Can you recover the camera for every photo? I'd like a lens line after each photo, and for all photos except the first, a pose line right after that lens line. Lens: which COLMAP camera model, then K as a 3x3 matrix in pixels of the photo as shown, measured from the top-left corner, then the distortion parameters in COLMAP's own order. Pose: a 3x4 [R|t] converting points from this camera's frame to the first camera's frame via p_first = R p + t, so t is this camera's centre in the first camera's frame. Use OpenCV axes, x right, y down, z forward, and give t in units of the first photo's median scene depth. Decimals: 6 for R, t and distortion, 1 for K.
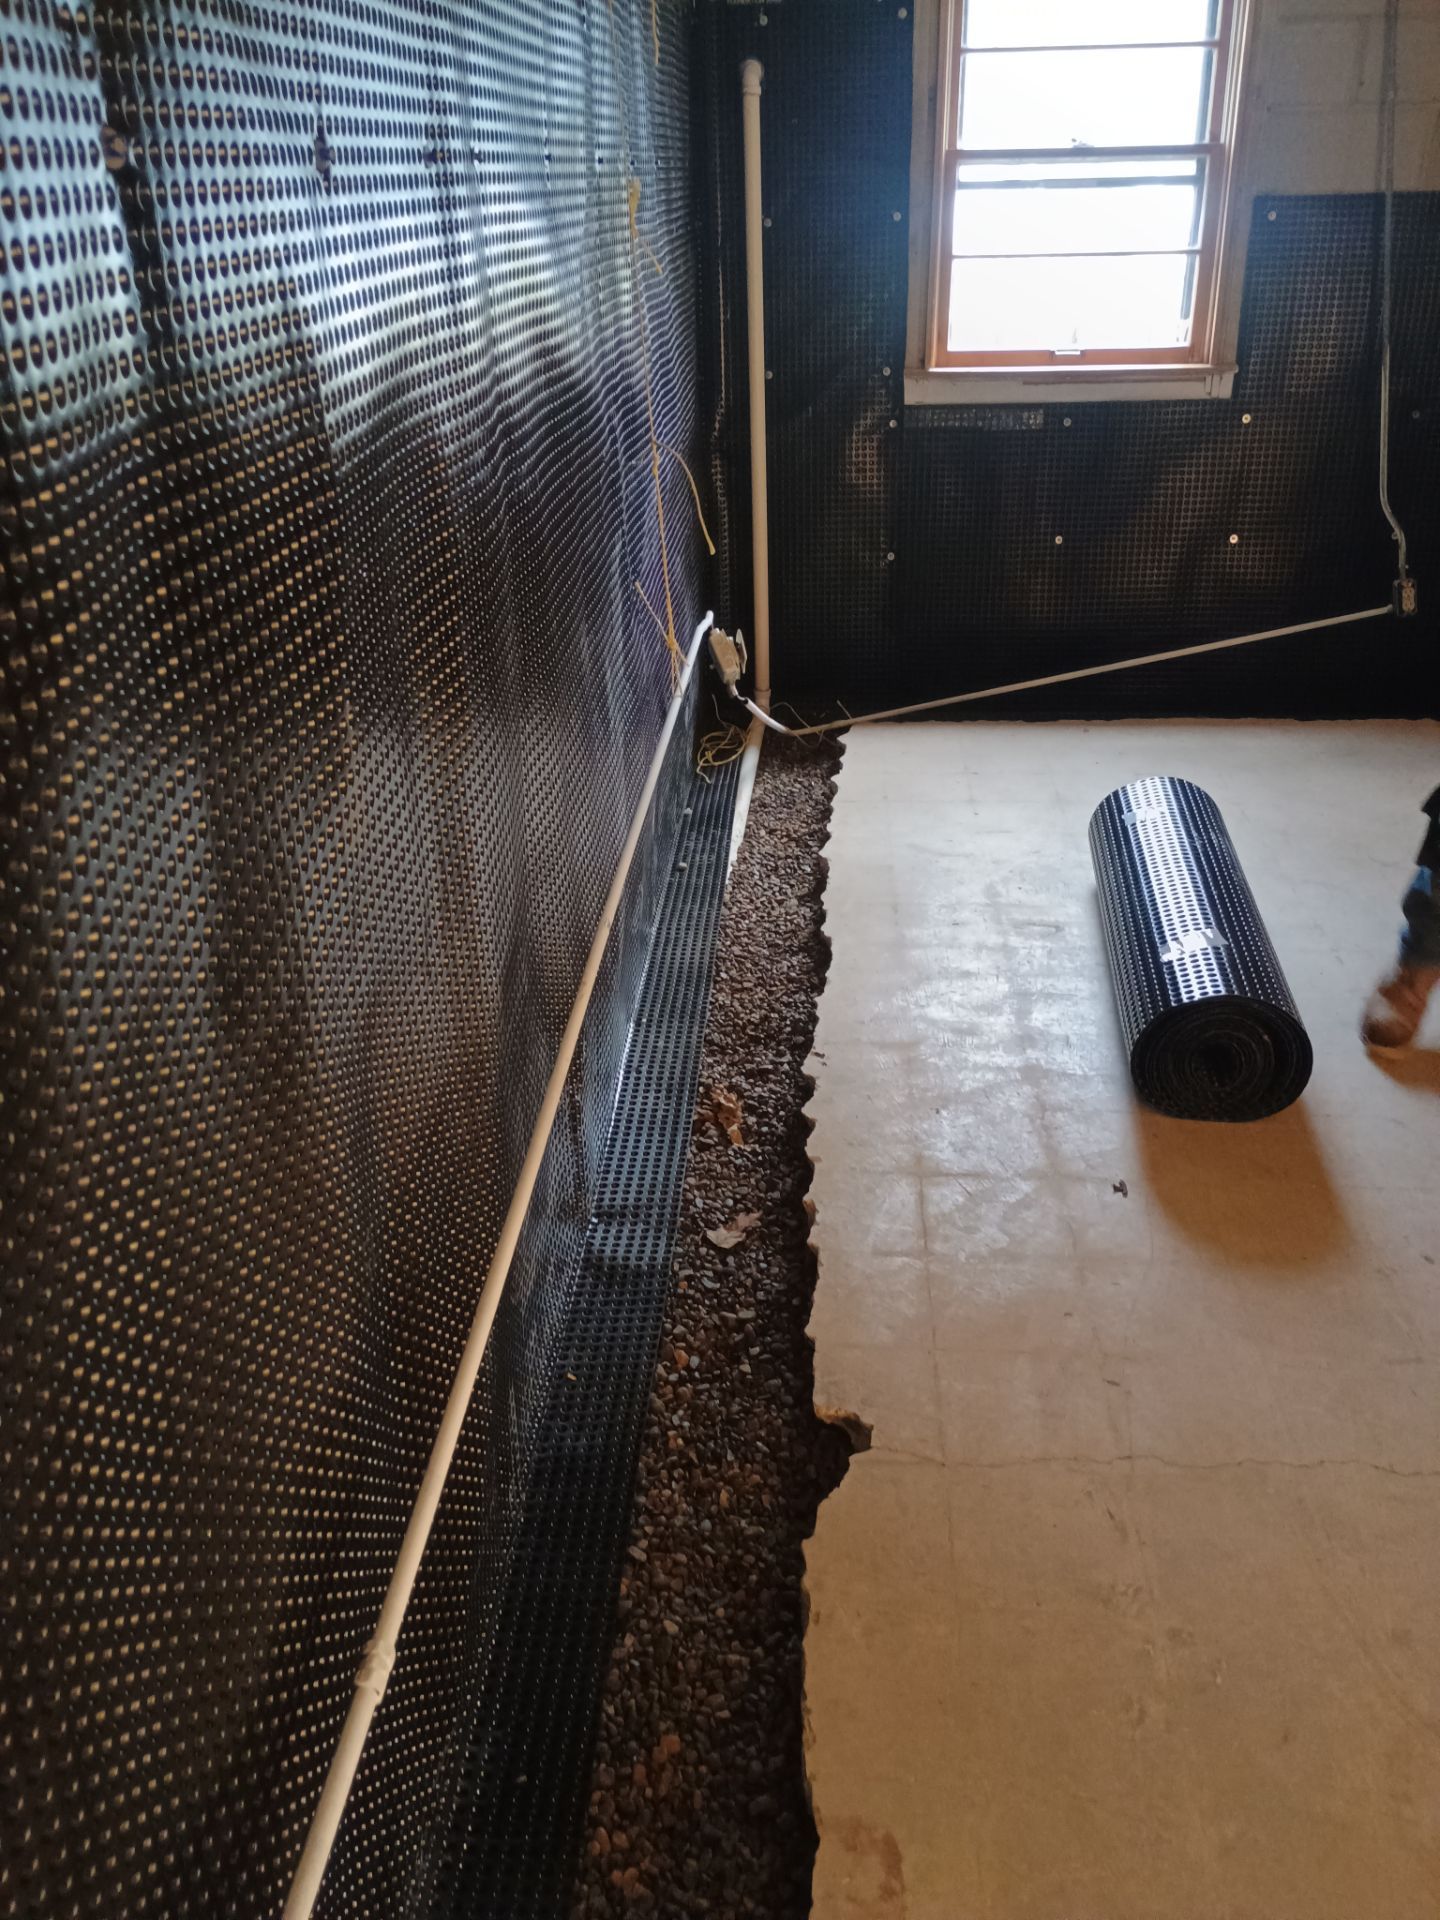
lens RADIAL K [[1611.5, 0, 702.6], [0, 1611.5, 960.3], [0, 0, 1]] dist [0.044123, -0.080475]
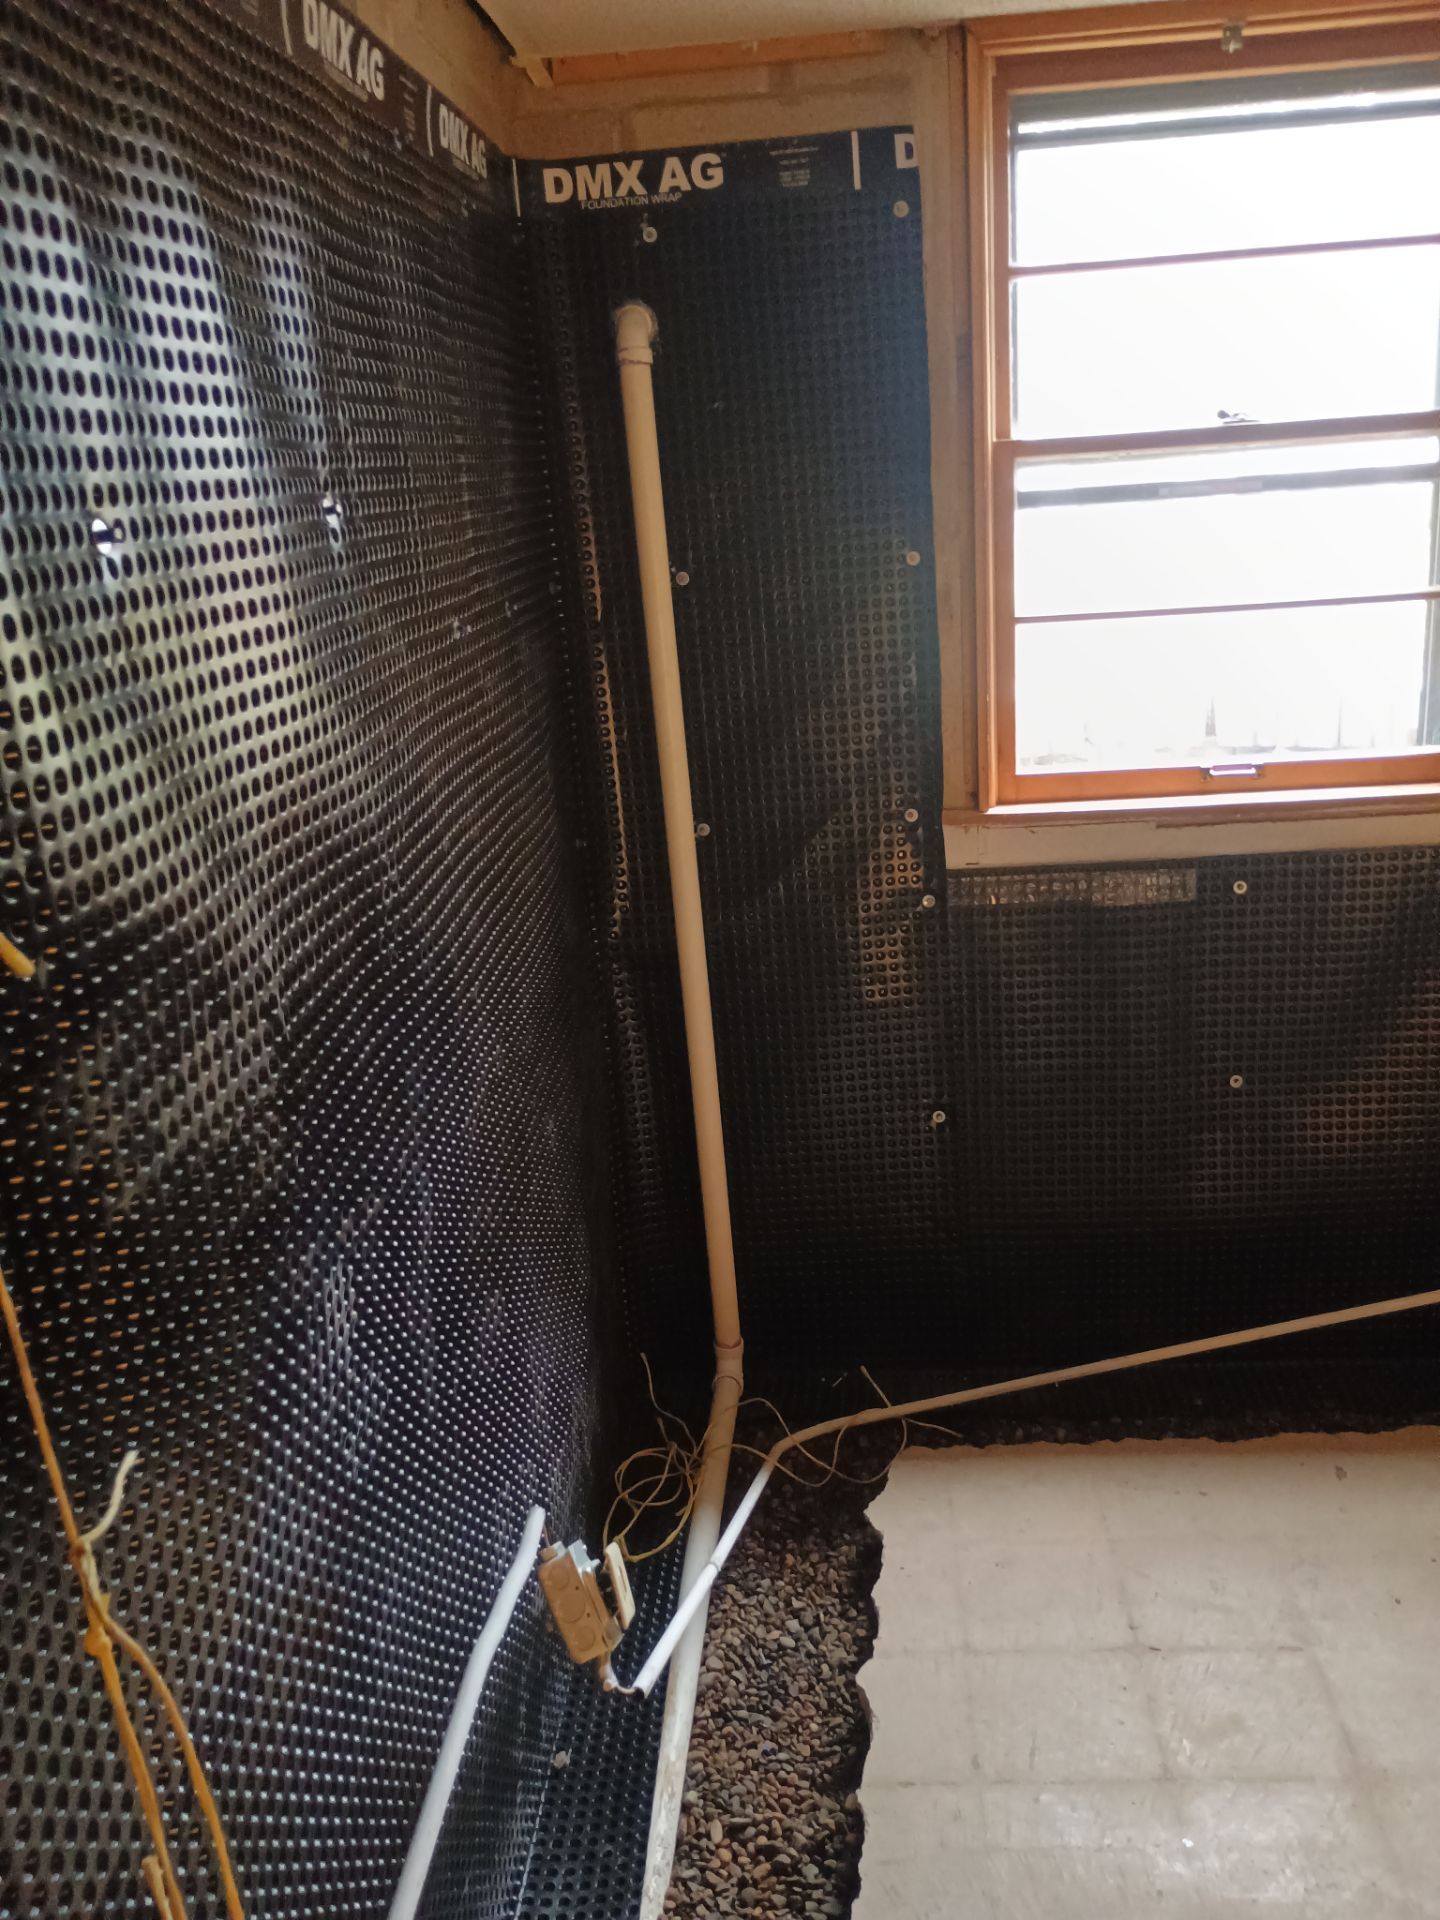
lens RADIAL K [[1580.4, 0, 750.4], [0, 1580.4, 953.2], [0, 0, 1]] dist [0.052608, -0.078453]
pose [[0.998710, -0.049644, 0.010677, 0.085729], [0.050712, 0.985942, -0.159205, -0.400212], [-0.002624, 0.159541, 0.987188, 0.802310]]
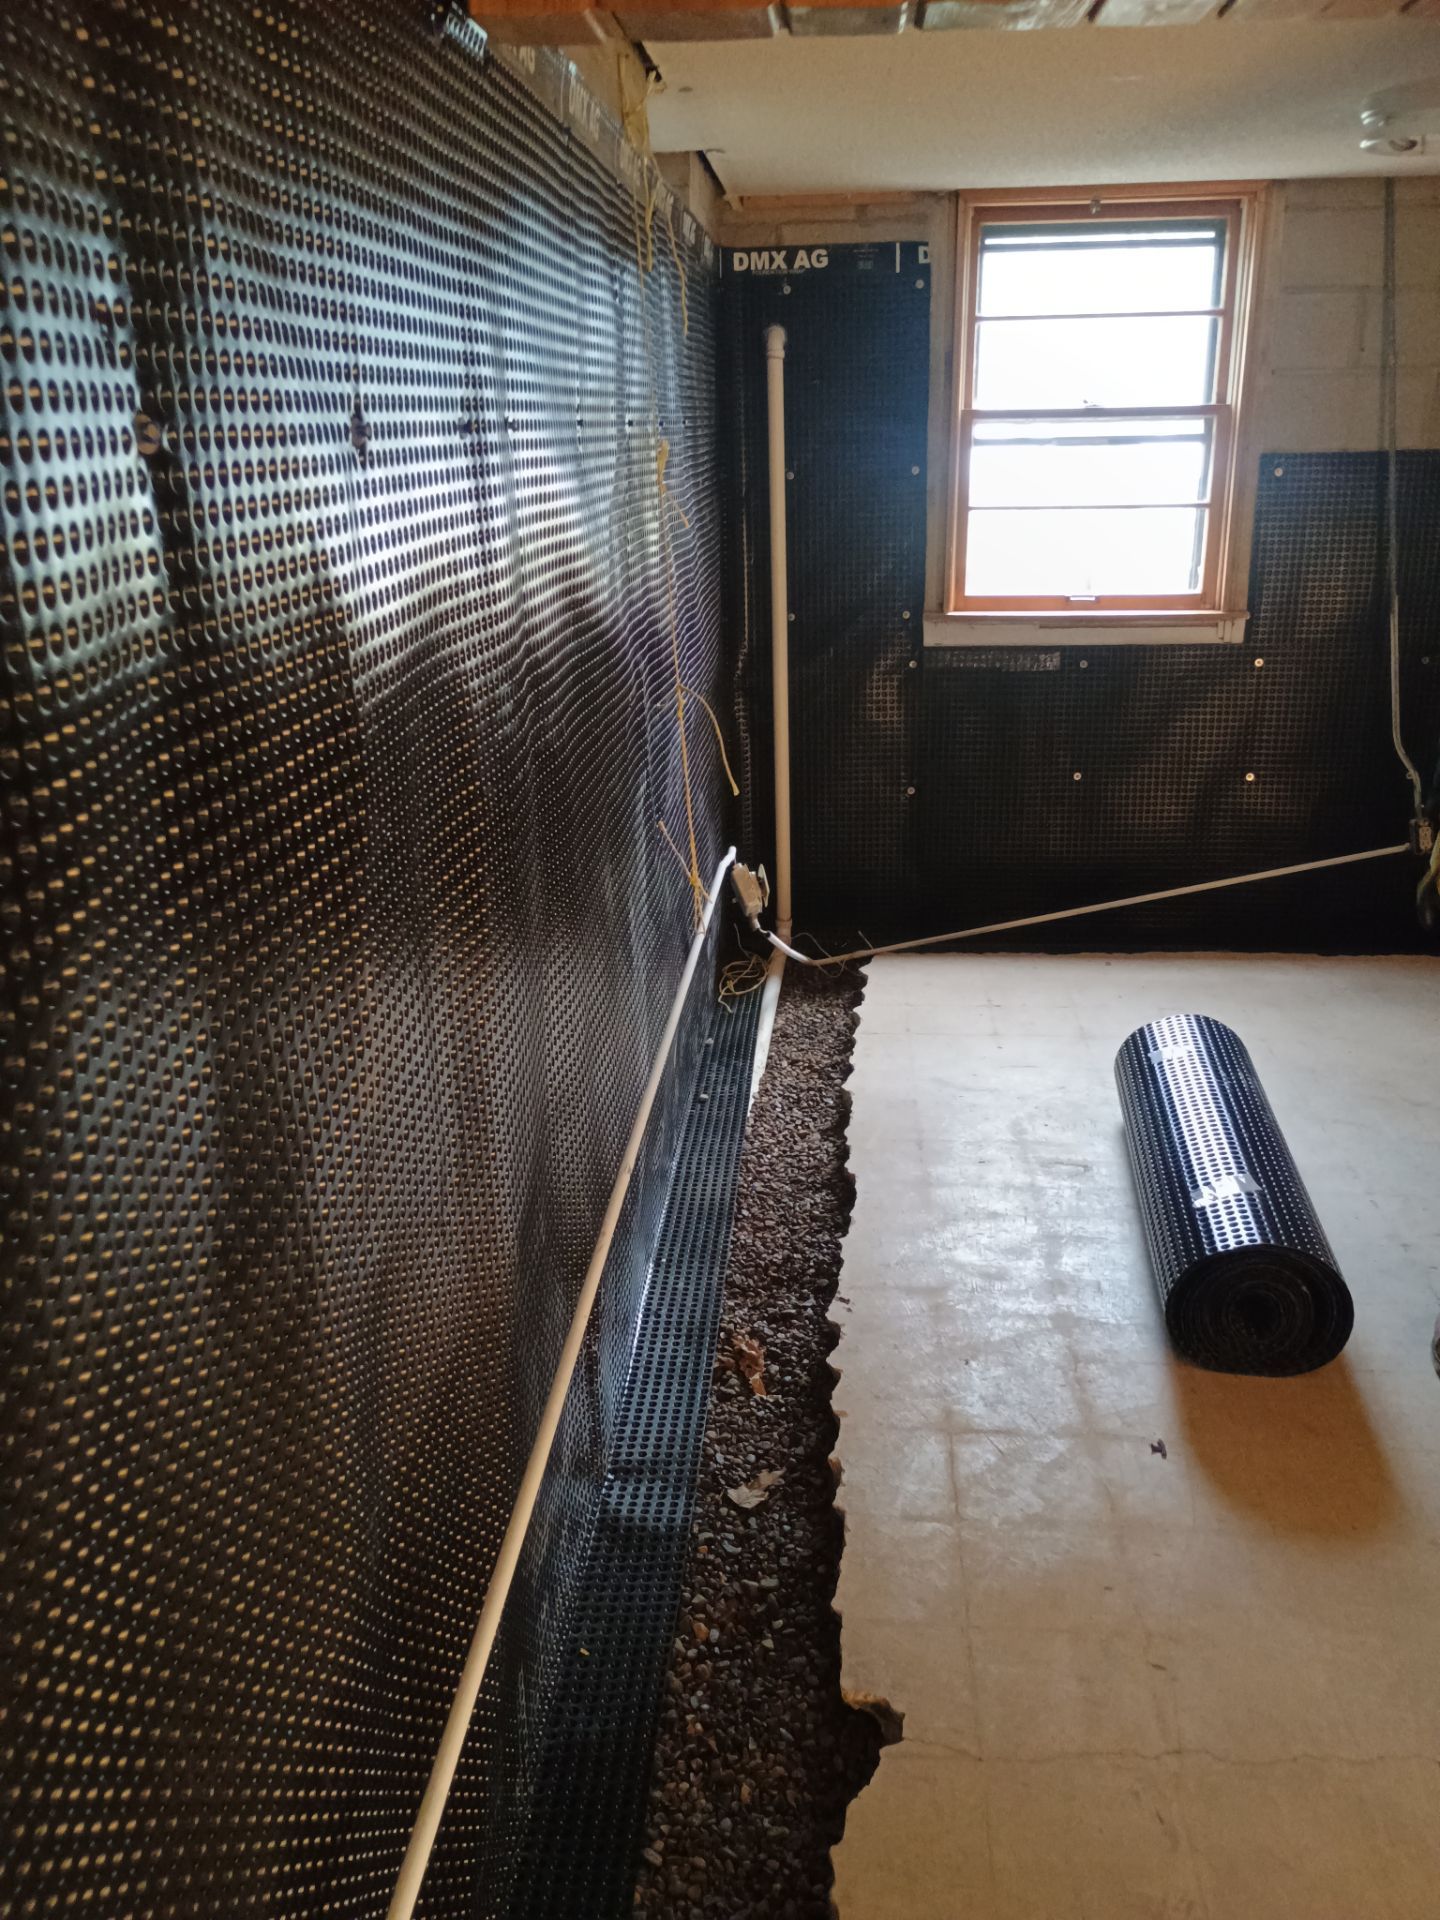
lens RADIAL K [[1612.4, 0, 716.6], [0, 1612.4, 1005.9], [0, 0, 1]] dist [0.010256, -0.007671]
pose [[0.999975, 0.006202, -0.003288, -0.002461], [-0.006513, 0.994481, -0.104712, -0.016708], [0.002621, 0.104731, 0.994497, 0.016244]]
